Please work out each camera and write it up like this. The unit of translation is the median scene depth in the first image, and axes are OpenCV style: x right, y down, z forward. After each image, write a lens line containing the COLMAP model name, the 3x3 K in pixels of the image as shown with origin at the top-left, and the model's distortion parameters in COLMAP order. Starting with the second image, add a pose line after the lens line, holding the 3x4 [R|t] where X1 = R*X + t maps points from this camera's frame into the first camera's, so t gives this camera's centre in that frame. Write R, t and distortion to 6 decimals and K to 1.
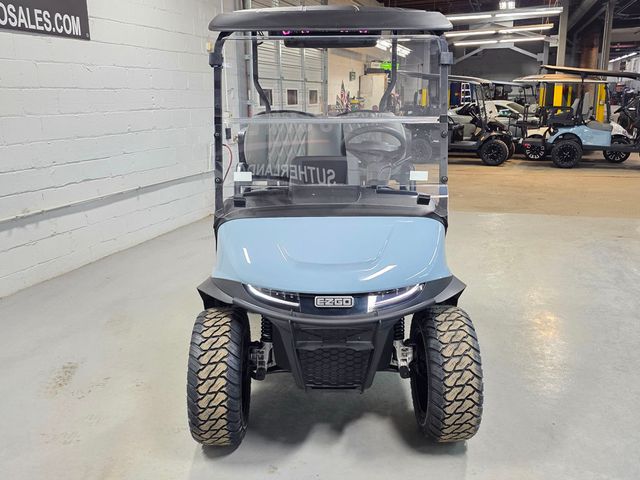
lens RADIAL K [[609.5, 0, 320.0], [0, 609.5, 240.0], [0, 0, 1]] dist [0.102713, -0.087530]
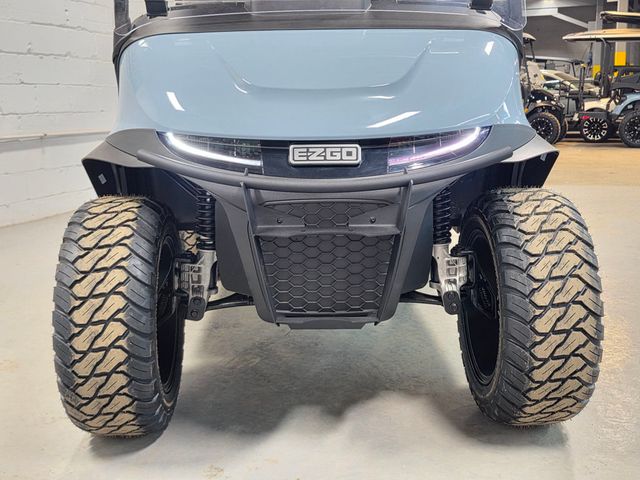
lens RADIAL K [[764.1, 0, 316.5], [0, 764.1, 250.4], [0, 0, 1]] dist [0.162570, -0.384637]
pose [[0.999915, -0.011188, 0.006736, 0.009617], [0.011517, 0.998632, -0.051004, 0.215112], [-0.006156, 0.051077, 0.998676, 0.315209]]
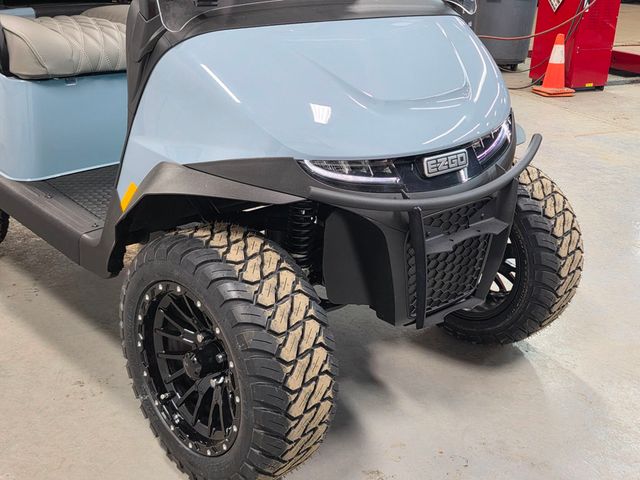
lens RADIAL K [[764.1, 0, 316.5], [0, 764.1, 250.4], [0, 0, 1]] dist [0.162570, -0.384637]
pose [[0.741570, -0.229201, 0.630508, -0.521095], [0.124422, 0.970512, 0.206460, 0.017578], [-0.659236, -0.074655, 0.748220, 0.522767]]
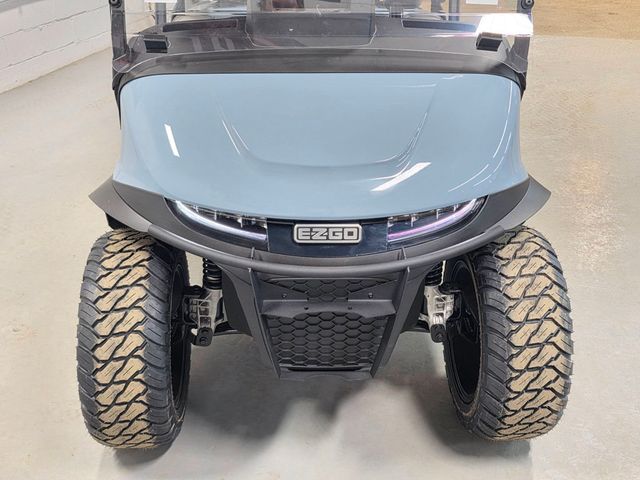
lens RADIAL K [[764.1, 0, 316.5], [0, 764.1, 250.4], [0, 0, 1]] dist [0.162570, -0.384637]
pose [[0.999582, 0.001232, 0.028878, -0.007748], [-0.008216, 0.969993, 0.242993, -0.055211], [-0.027712, -0.243128, 0.969598, 0.294016]]
